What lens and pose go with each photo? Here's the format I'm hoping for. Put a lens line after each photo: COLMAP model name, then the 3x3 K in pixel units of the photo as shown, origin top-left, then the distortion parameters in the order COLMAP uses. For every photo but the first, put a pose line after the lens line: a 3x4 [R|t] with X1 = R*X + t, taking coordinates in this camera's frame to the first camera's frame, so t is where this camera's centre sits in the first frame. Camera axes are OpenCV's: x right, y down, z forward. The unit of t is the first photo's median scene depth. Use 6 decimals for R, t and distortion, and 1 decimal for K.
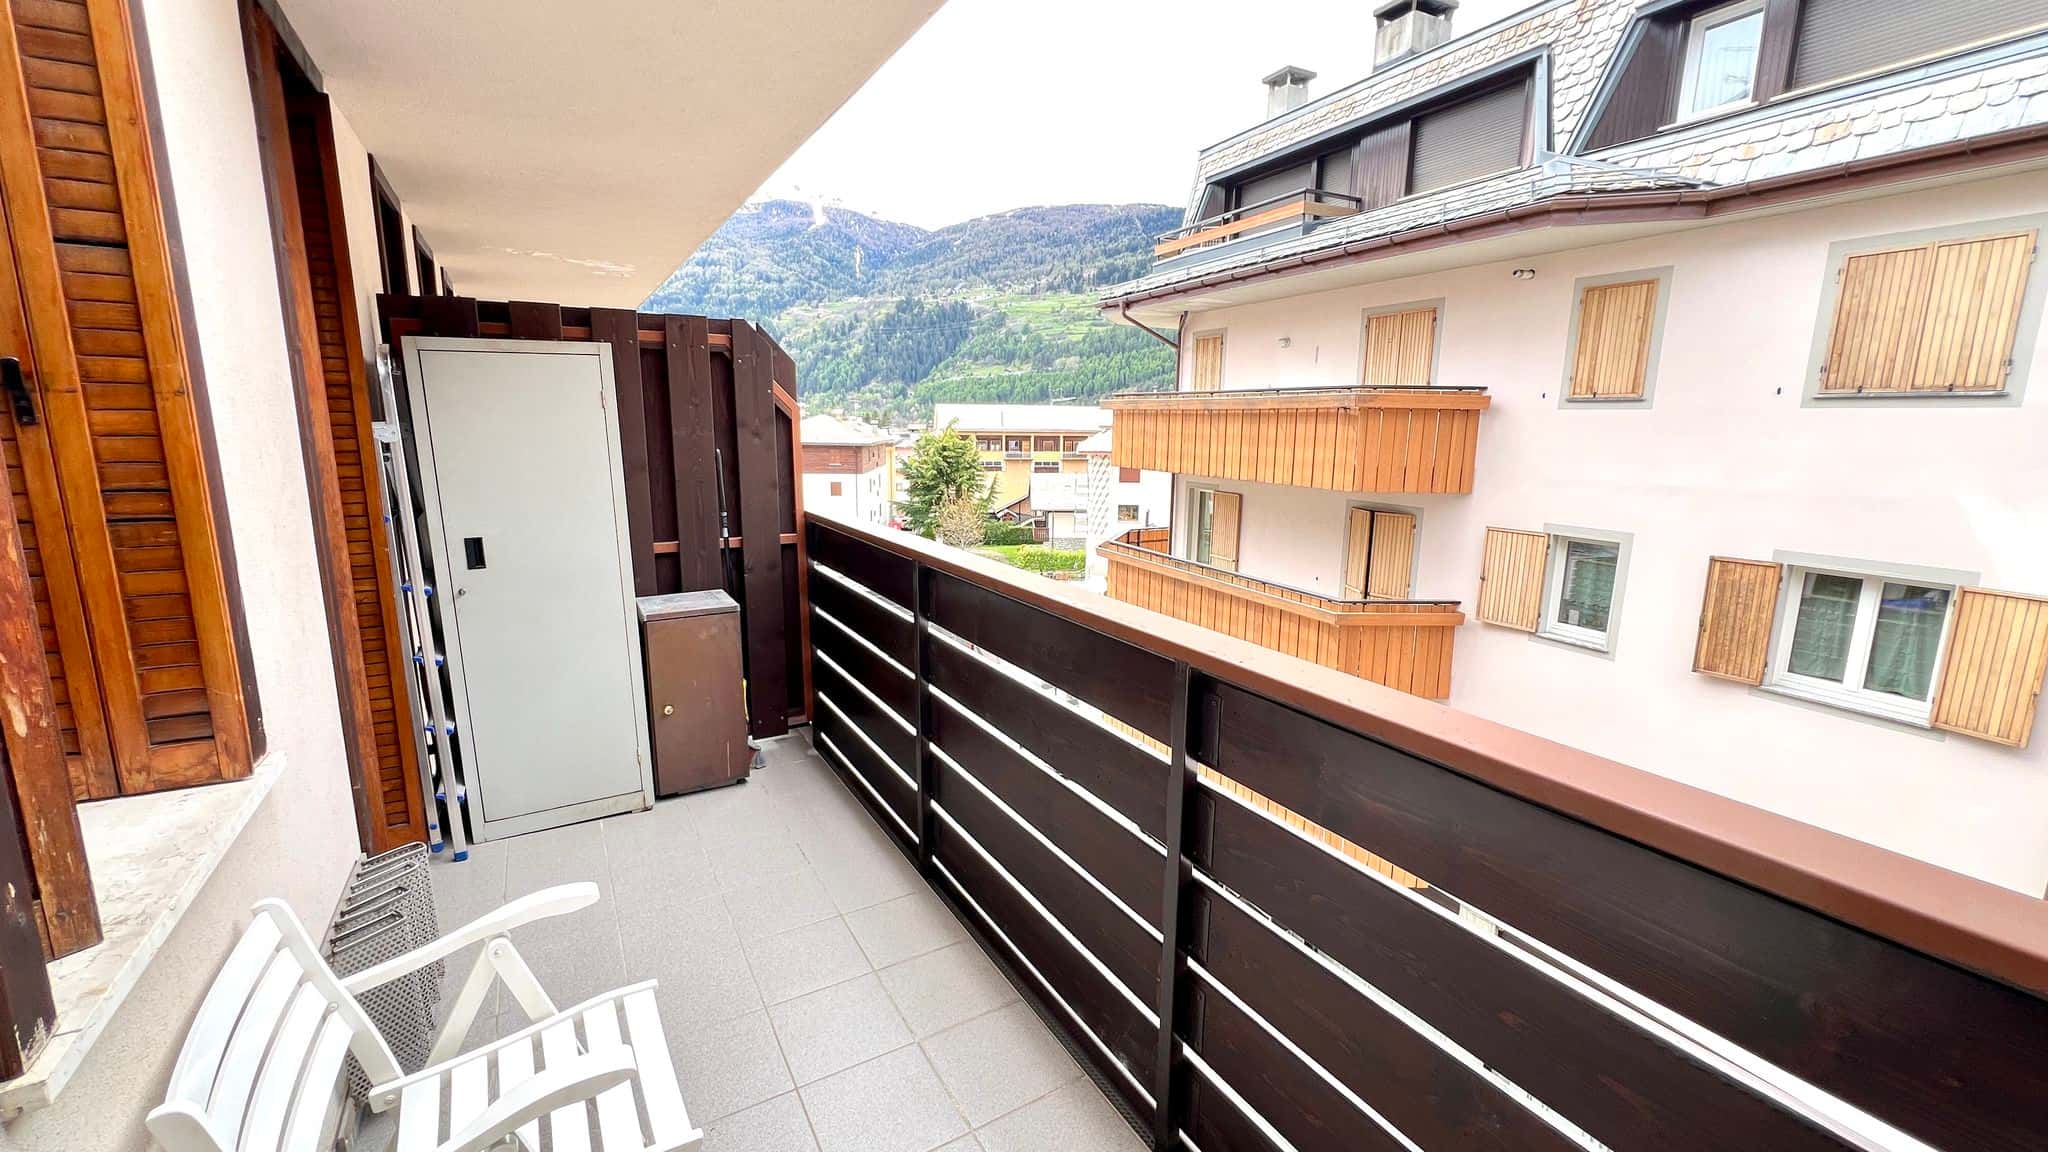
lens RADIAL K [[822.1, 0, 1022.2], [0, 822.1, 571.6], [0, 0, 1]] dist [0.000873, 0.000750]
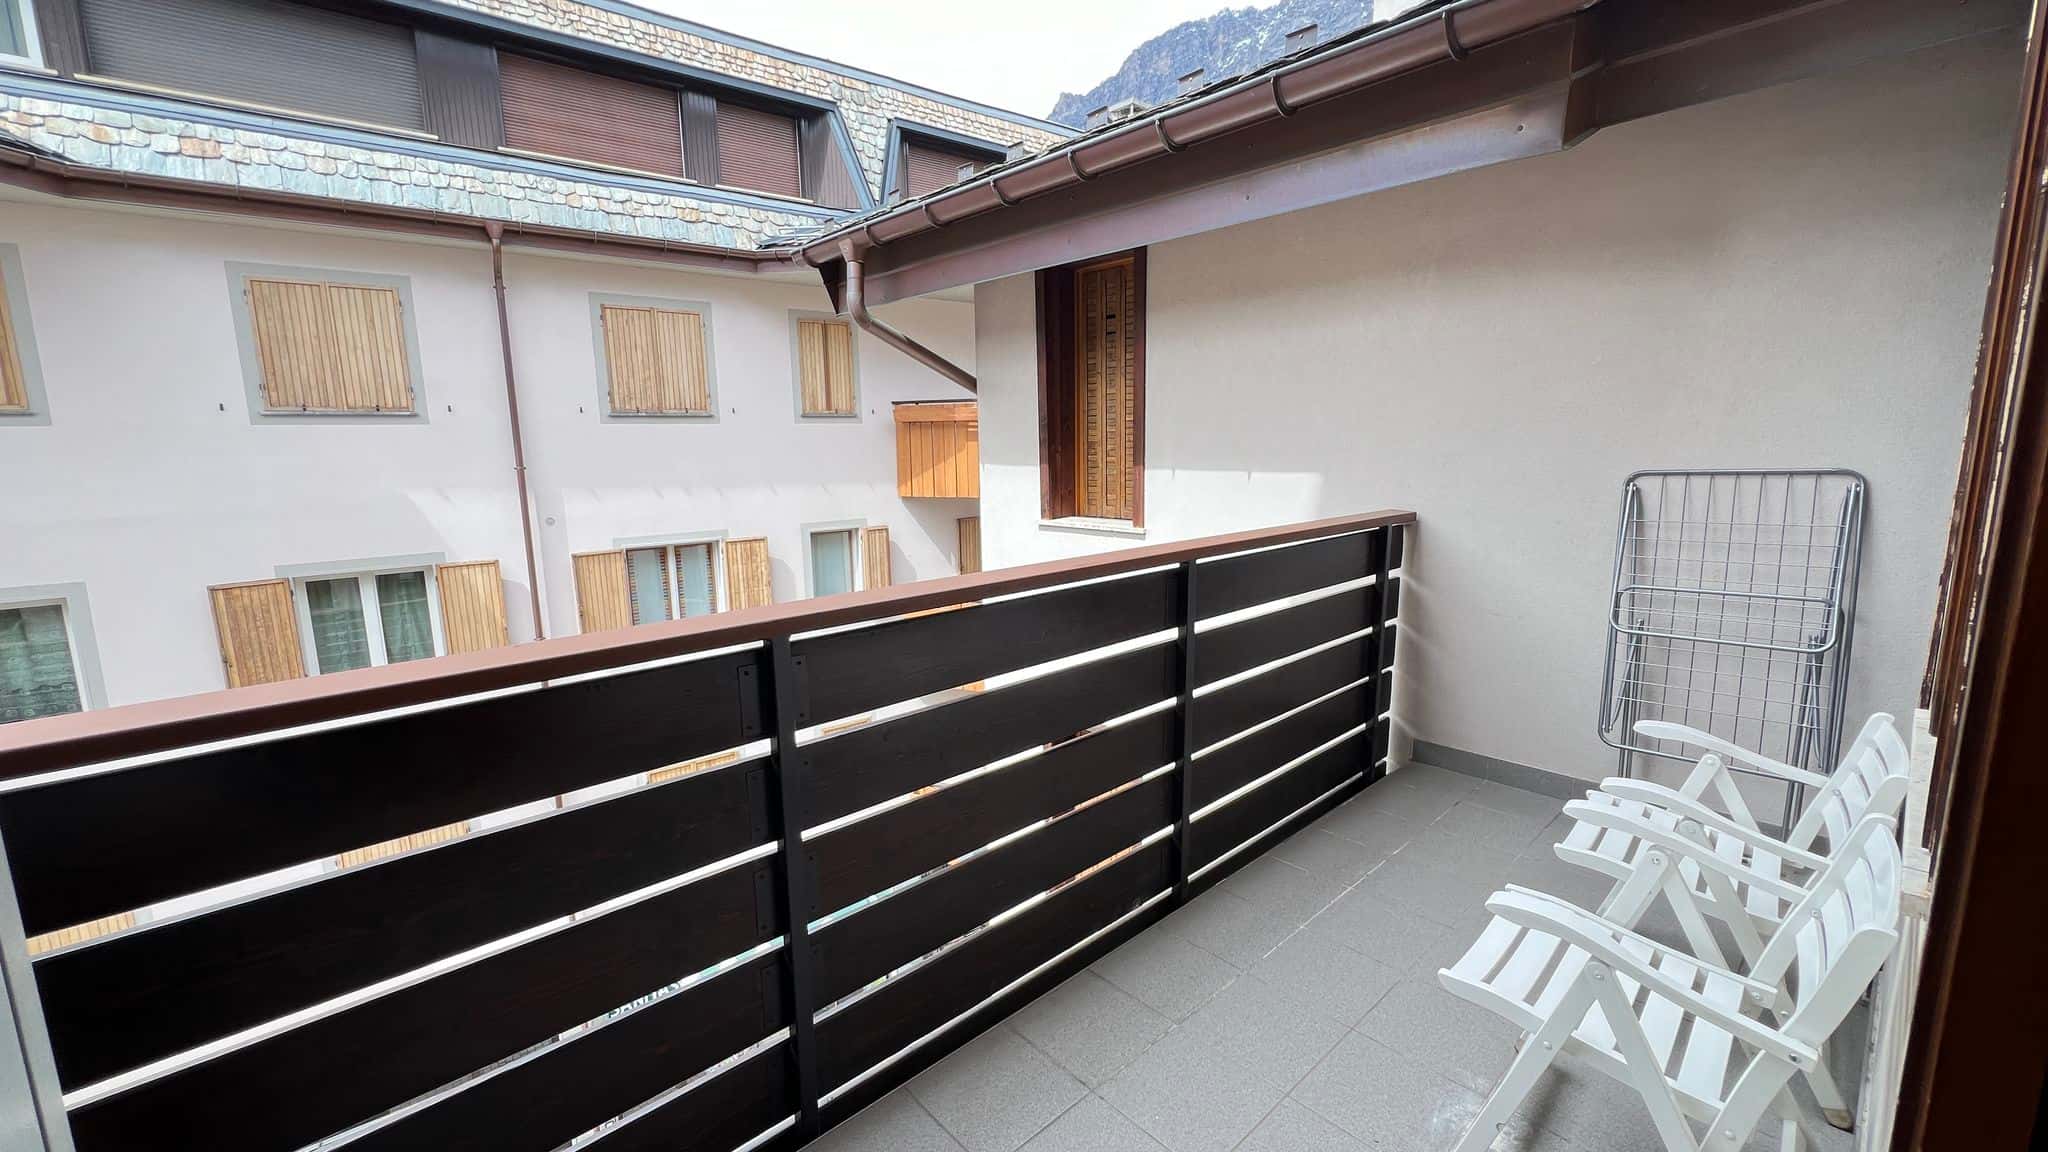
lens RADIAL K [[821.7, 0, 1017.7], [0, 821.7, 568.2], [0, 0, 1]] dist [-0.001093, 0.000050]
pose [[-0.195207, -0.166178, 0.966581, -0.181807], [0.191018, 0.960226, 0.203662, -0.044919], [-0.961980, 0.224391, -0.155700, 0.237449]]
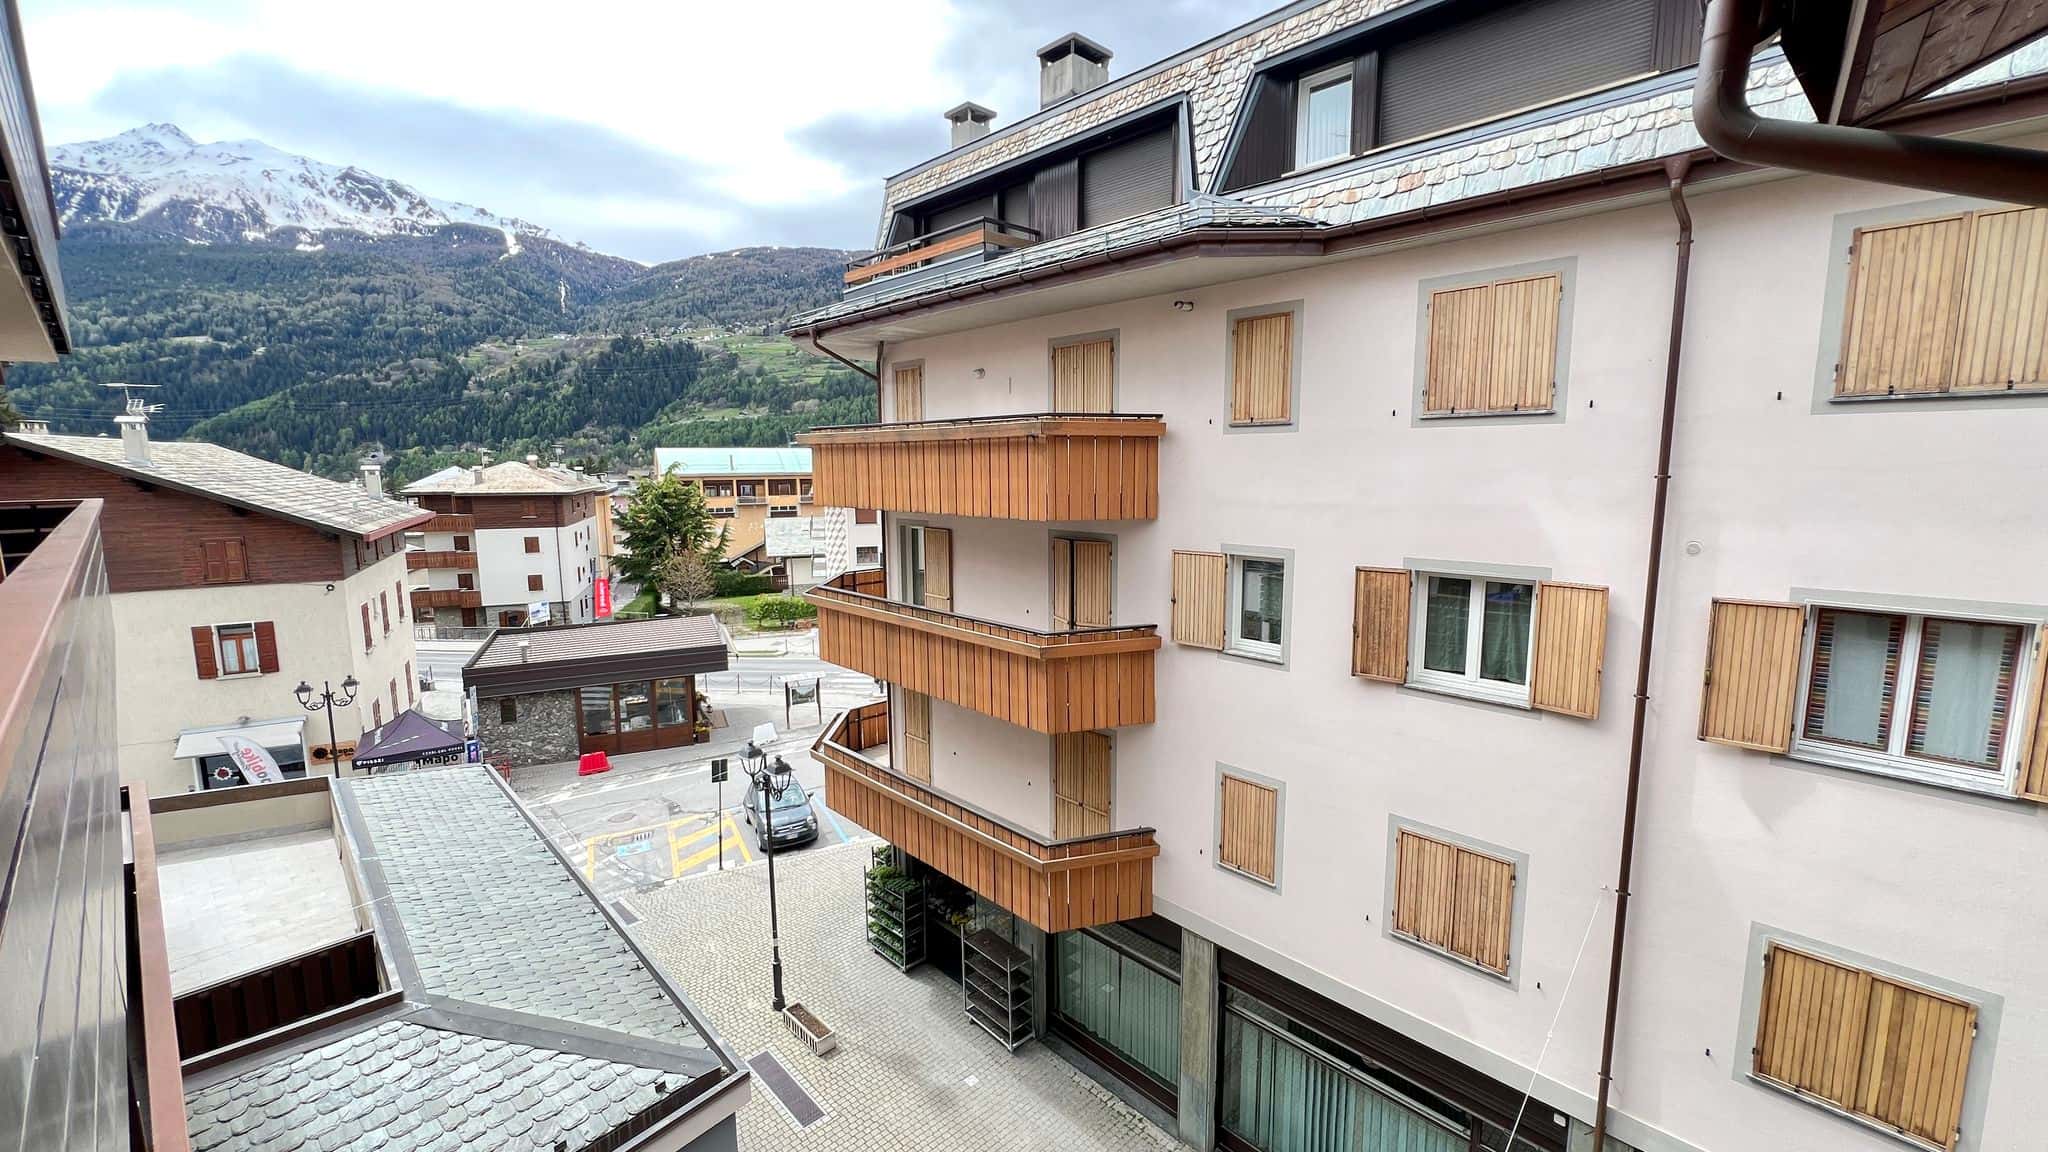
lens RADIAL K [[822.1, 0, 1022.2], [0, 822.1, 571.6], [0, 0, 1]] dist [0.000873, 0.000750]
pose [[0.953775, -0.058508, 0.294771, 0.091274], [0.073054, 0.996582, -0.038569, -0.002482], [-0.291507, 0.058321, 0.954789, 0.090622]]
